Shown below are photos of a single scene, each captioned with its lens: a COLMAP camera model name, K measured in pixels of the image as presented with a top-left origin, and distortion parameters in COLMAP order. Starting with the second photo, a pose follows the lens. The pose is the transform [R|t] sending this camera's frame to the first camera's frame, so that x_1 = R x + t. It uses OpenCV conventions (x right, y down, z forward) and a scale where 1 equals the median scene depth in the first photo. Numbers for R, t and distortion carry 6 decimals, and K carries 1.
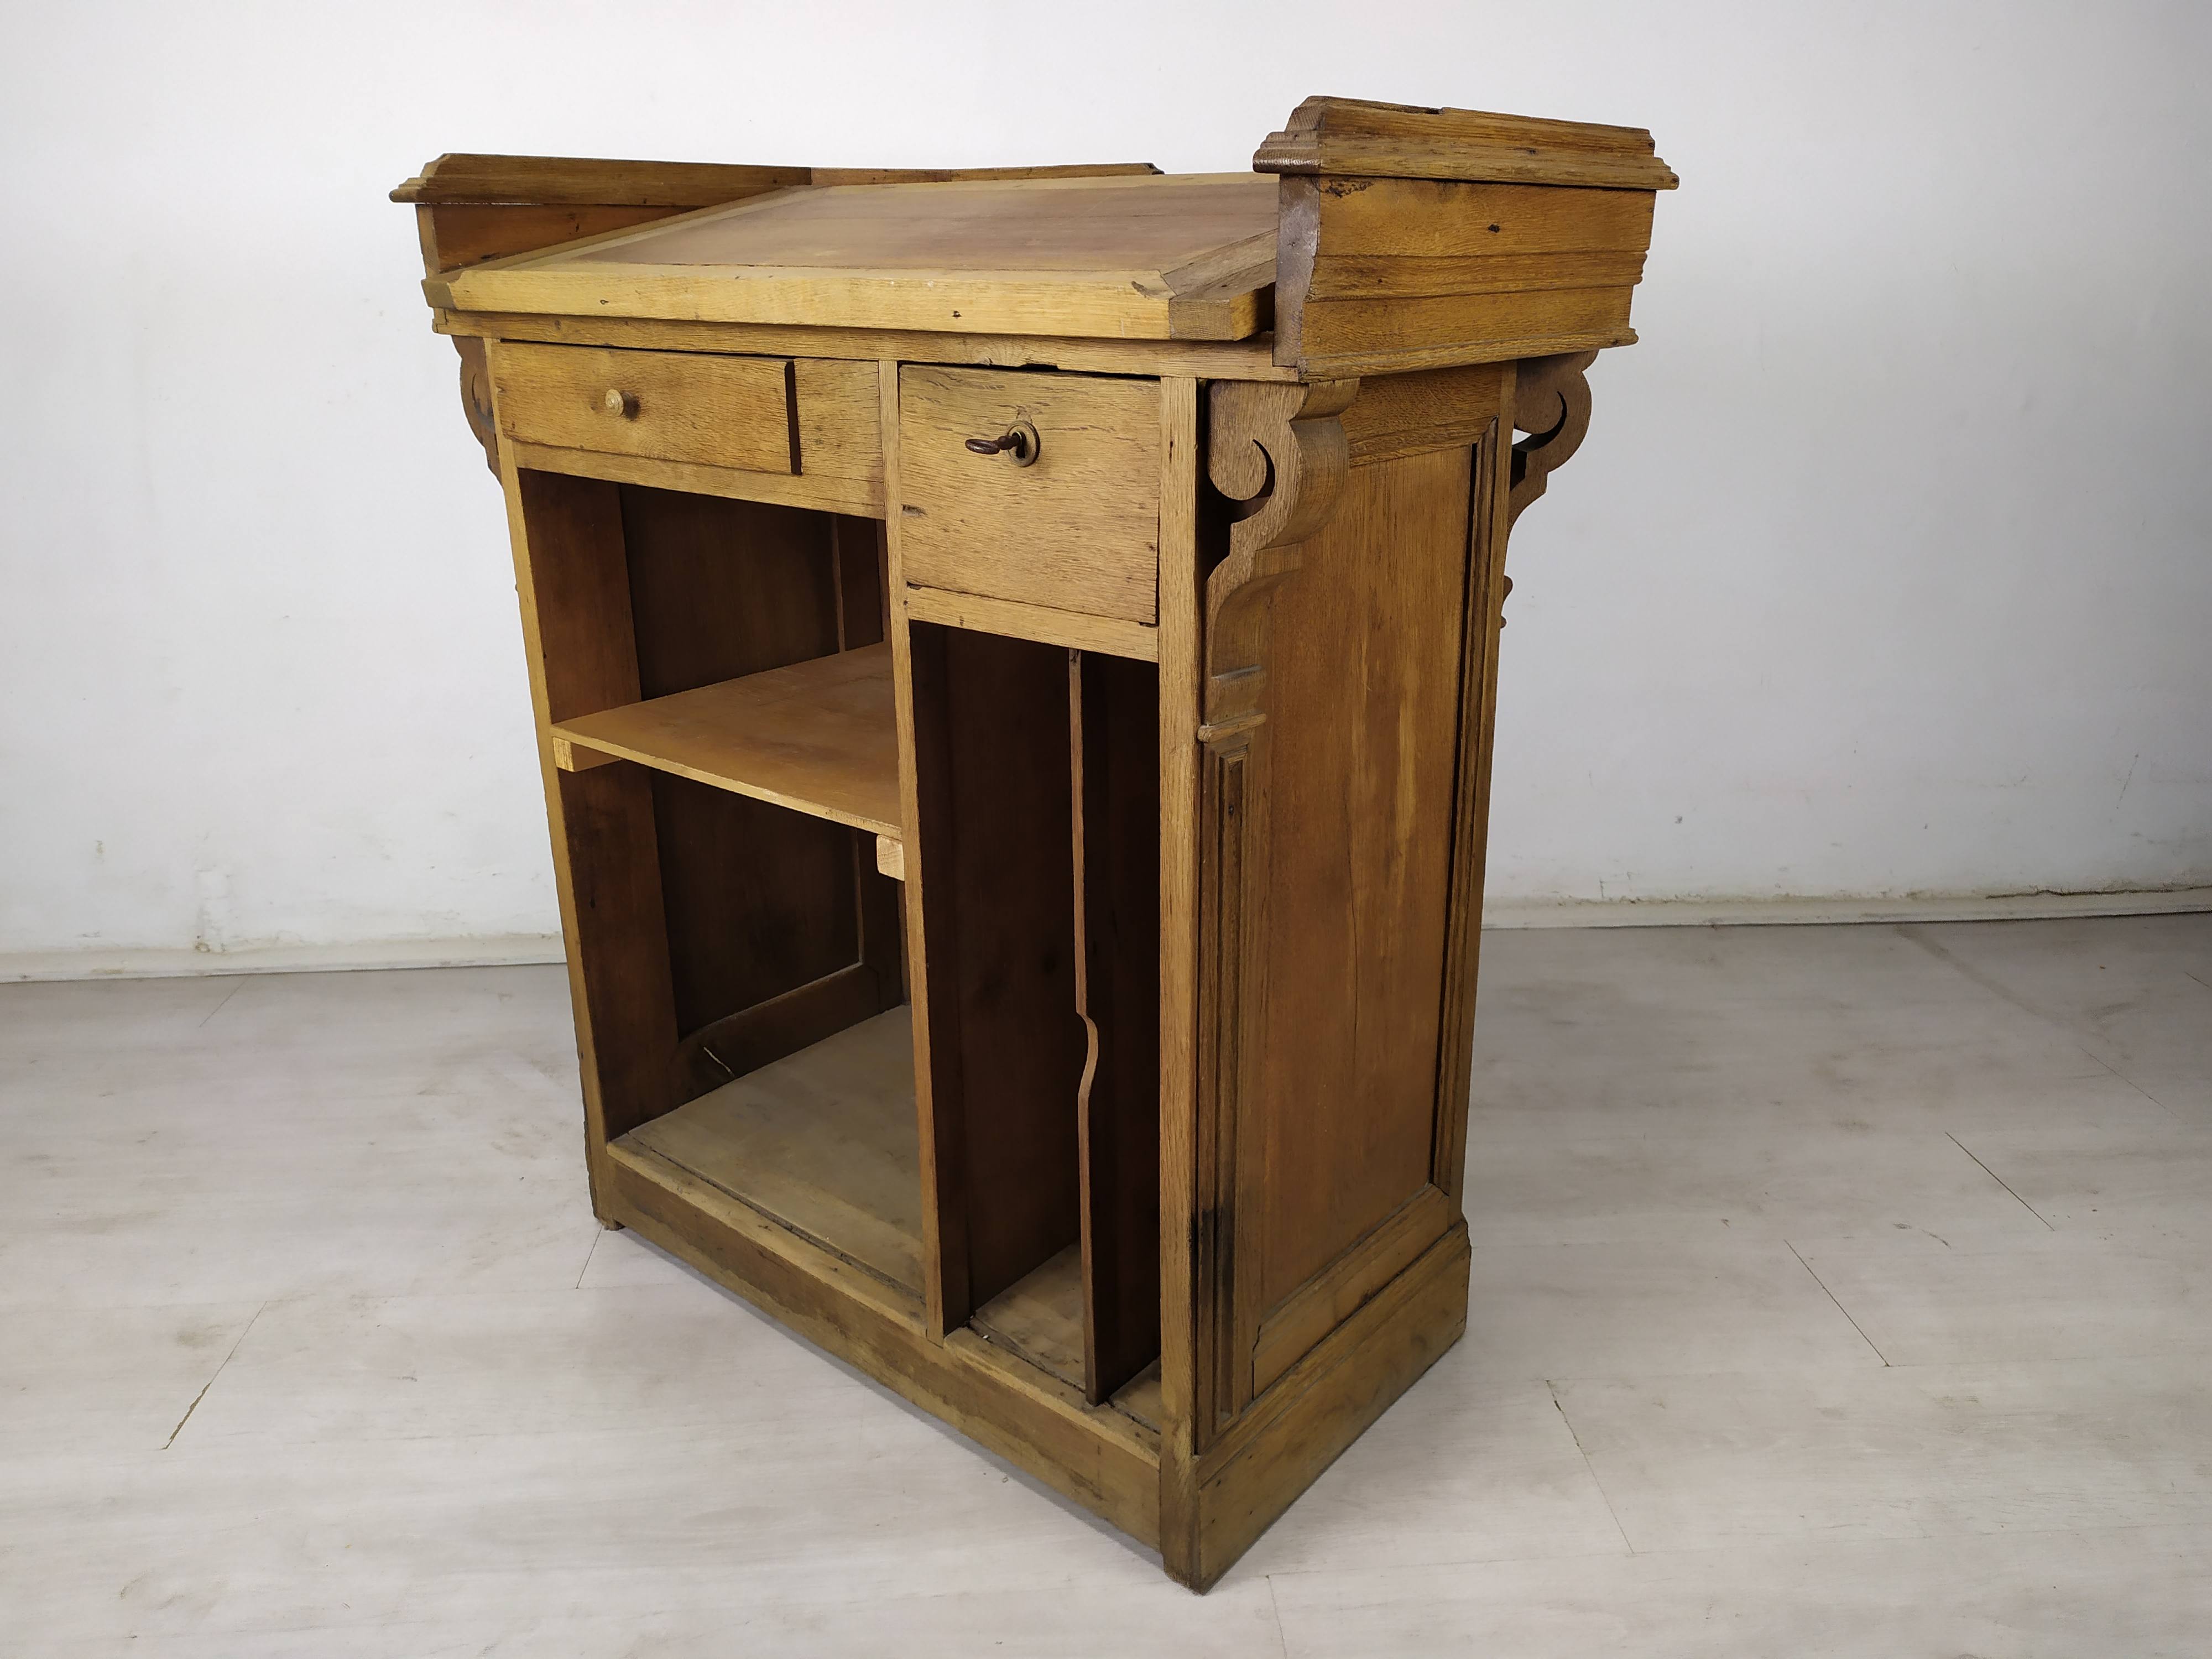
lens RADIAL K [[1617.4, 0, 1140.0], [0, 1617.4, 880.7], [0, 0, 1]] dist [0.021428, -0.007144]
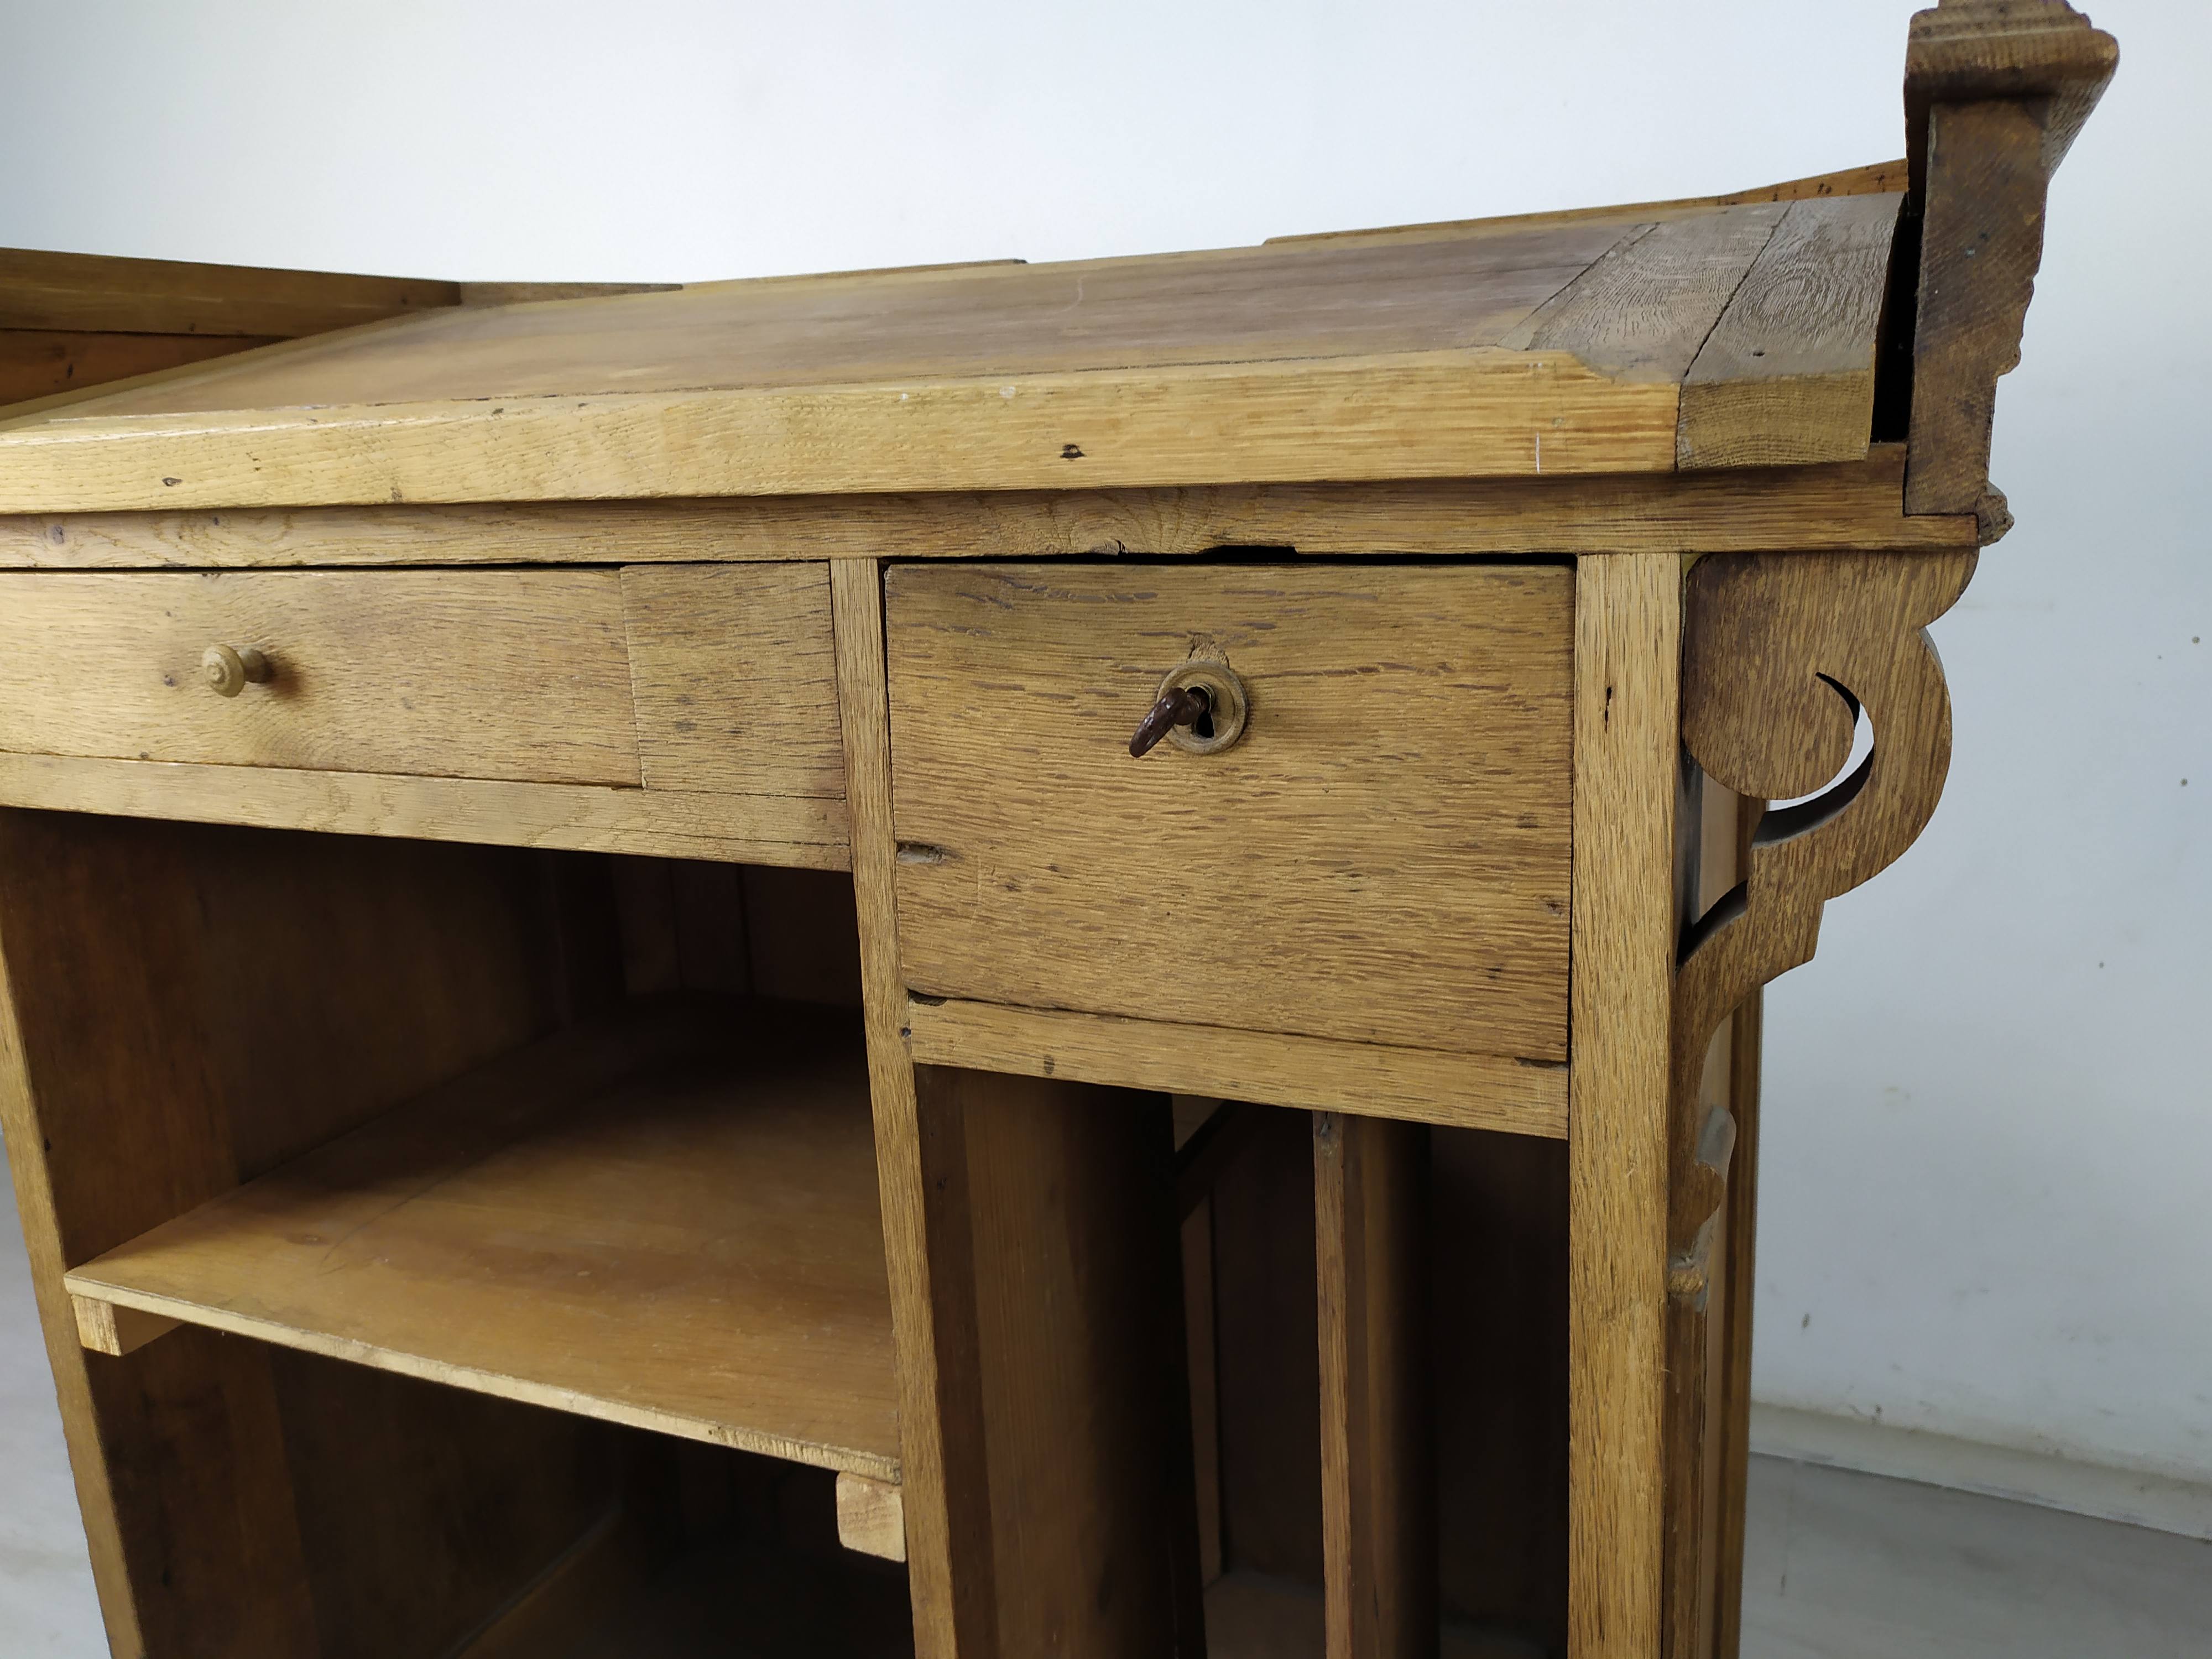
lens RADIAL K [[1659.8, 0, 1095.2], [0, 1659.8, 841.8], [0, 0, 1]] dist [0.018121, -0.016736]
pose [[0.963789, -0.098559, 0.247784, -0.217272], [0.130728, 0.984504, -0.116885, -0.168610], [-0.232424, 0.145045, 0.961739, 0.513707]]
